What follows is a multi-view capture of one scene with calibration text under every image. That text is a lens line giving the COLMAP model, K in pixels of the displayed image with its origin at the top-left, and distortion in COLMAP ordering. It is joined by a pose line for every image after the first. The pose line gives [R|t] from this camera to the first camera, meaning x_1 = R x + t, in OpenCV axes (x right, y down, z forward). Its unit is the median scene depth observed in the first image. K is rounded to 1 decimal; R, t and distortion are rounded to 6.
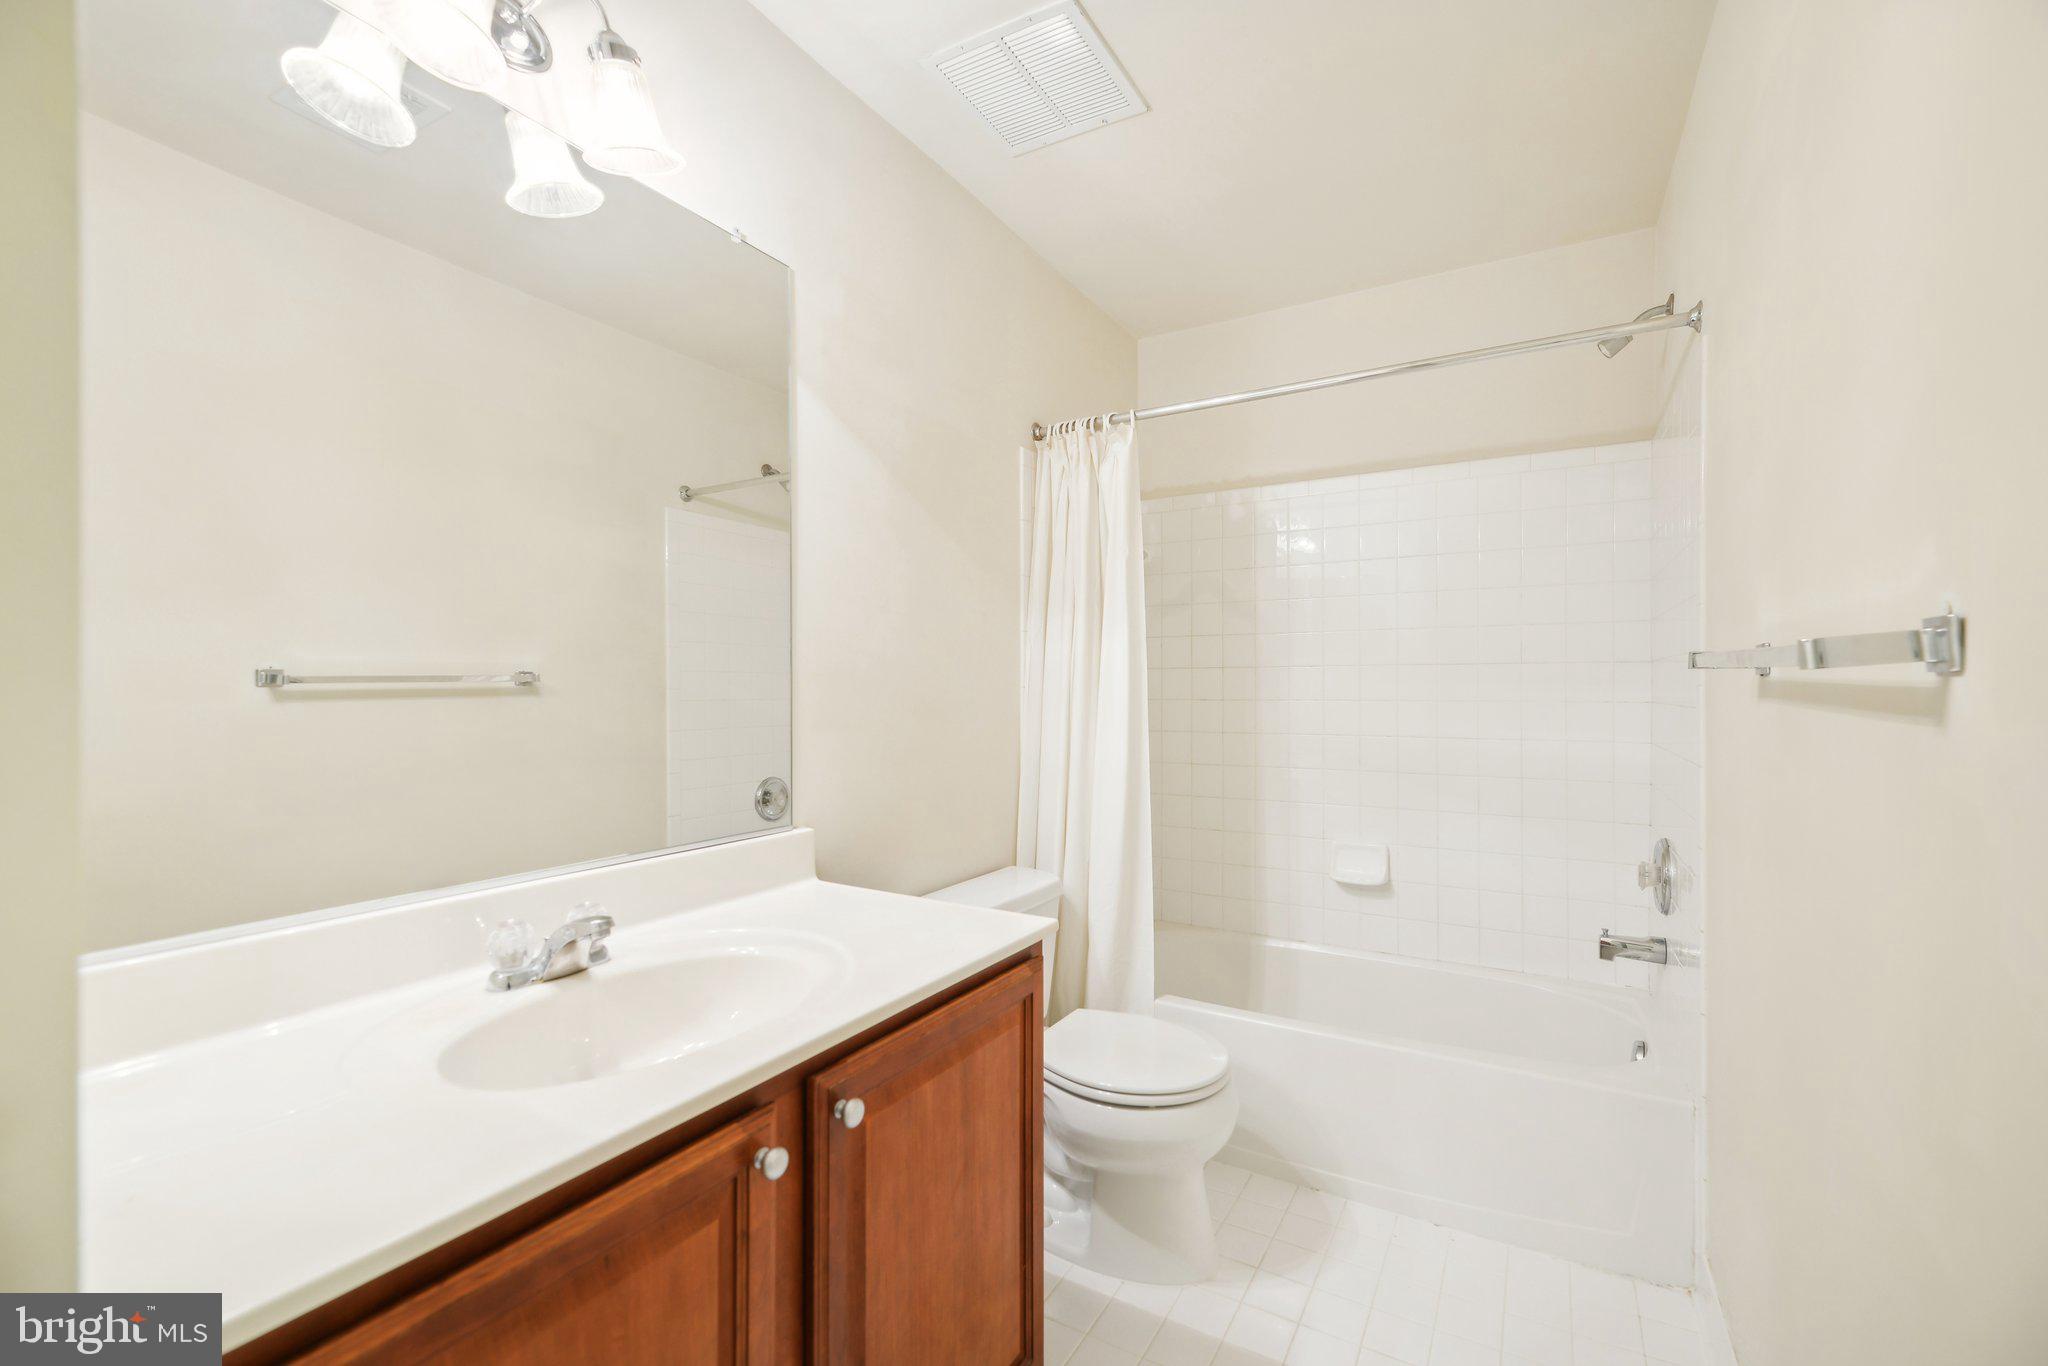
lens RADIAL K [[865.6, 0, 1020.7], [0, 865.6, 668.4], [0, 0, 1]] dist [0.000259, -0.000780]
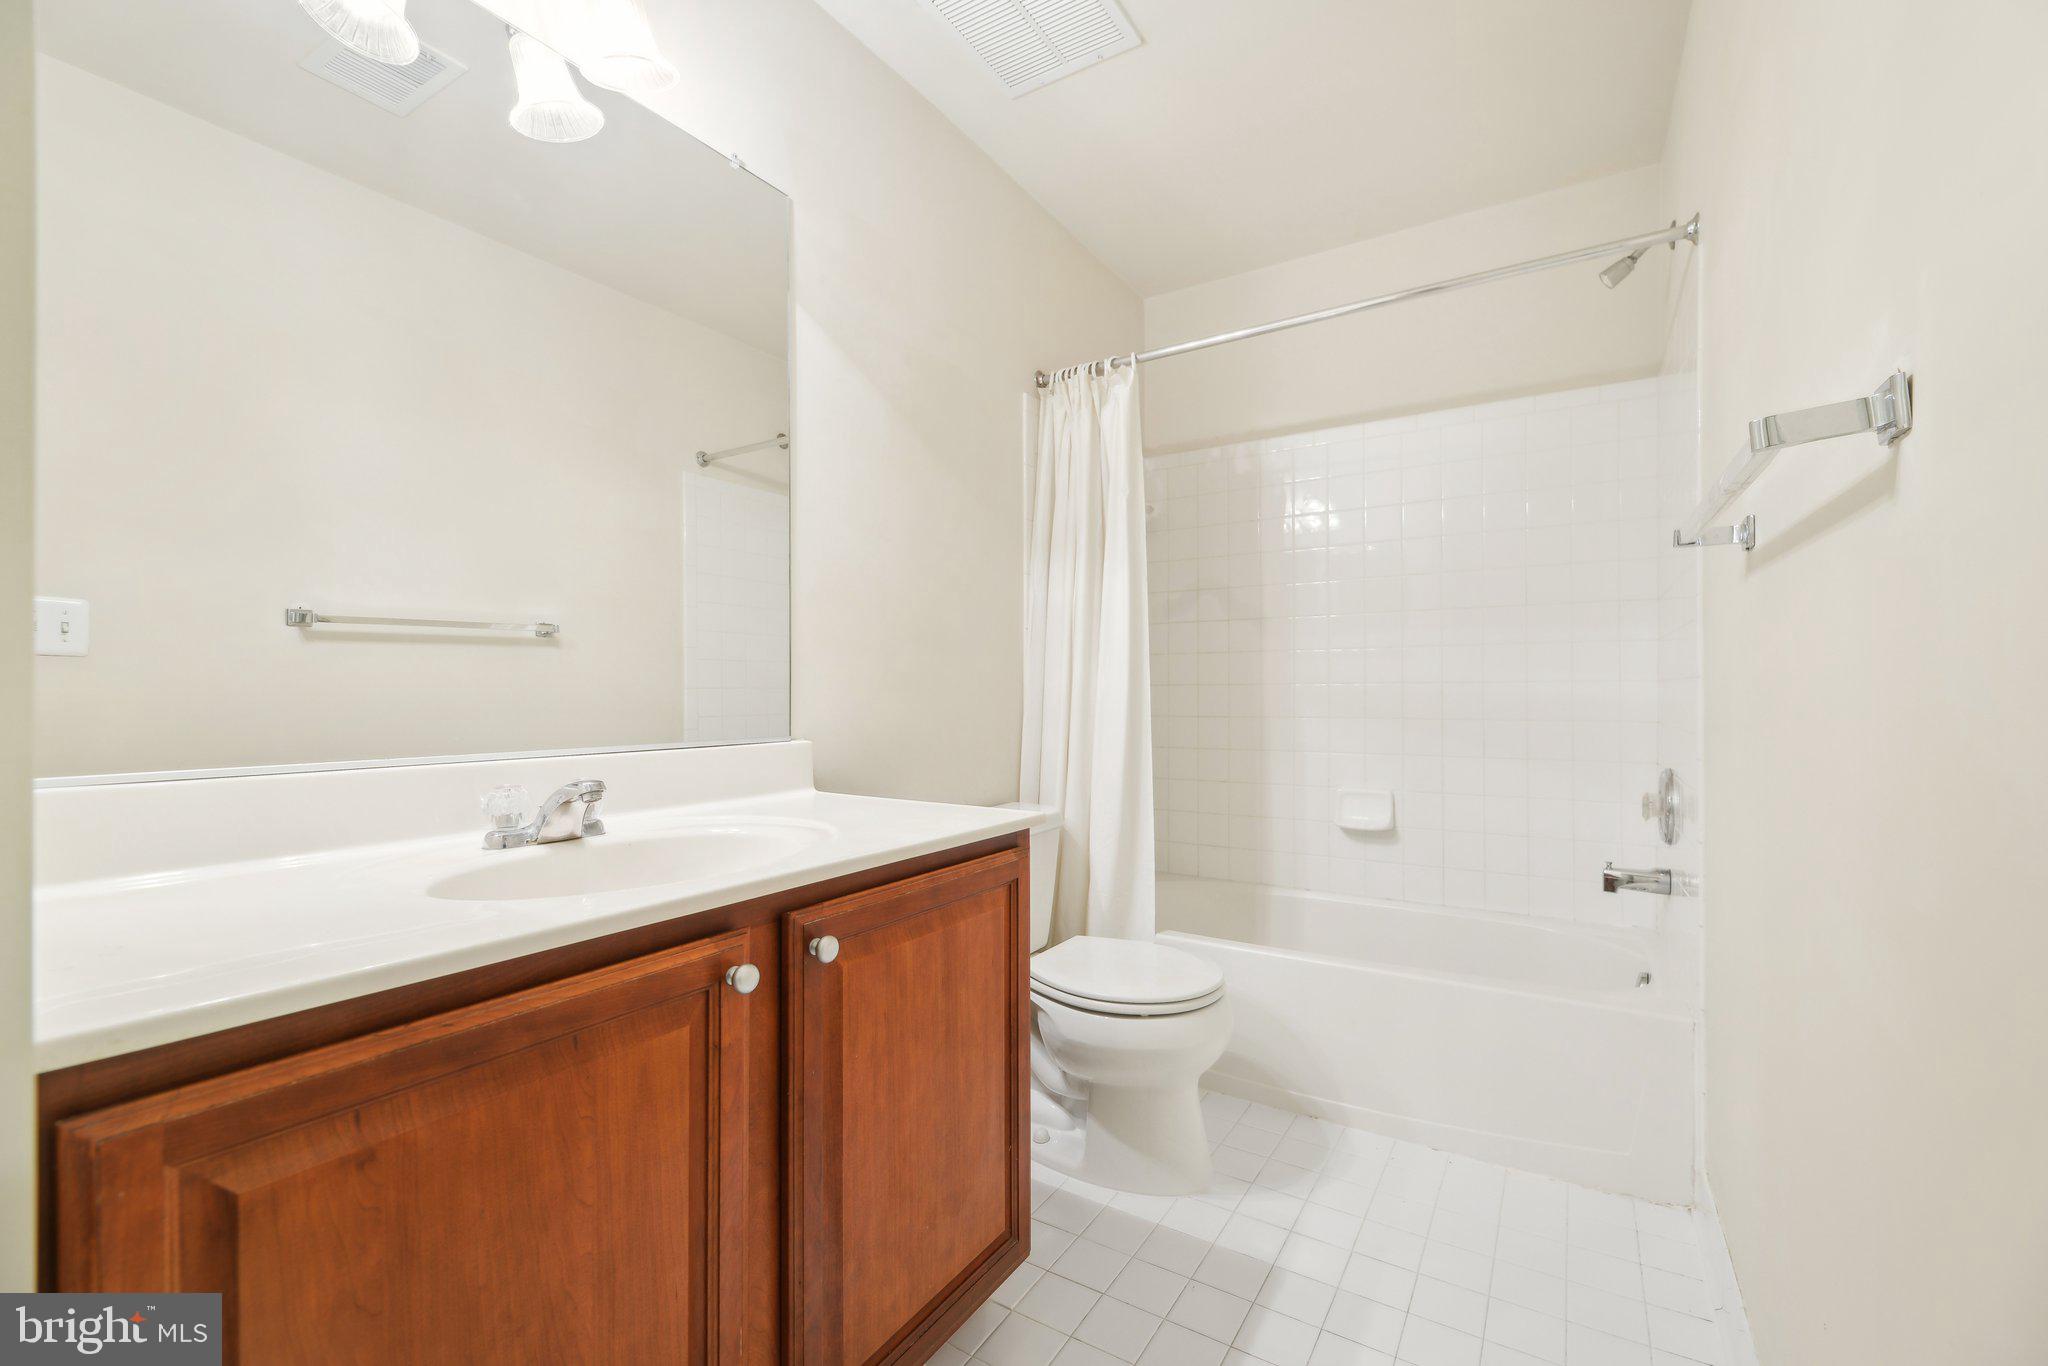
lens RADIAL K [[856.5, 0, 1024.0], [0, 856.5, 683.0], [0, 0, 1]] dist [0.000664, 0.000556]
pose [[0.999568, -0.002808, -0.029269, 0.039085], [0.002908, 0.999990, 0.003367, 0.108090], [0.029260, -0.003451, 0.999566, -0.004439]]
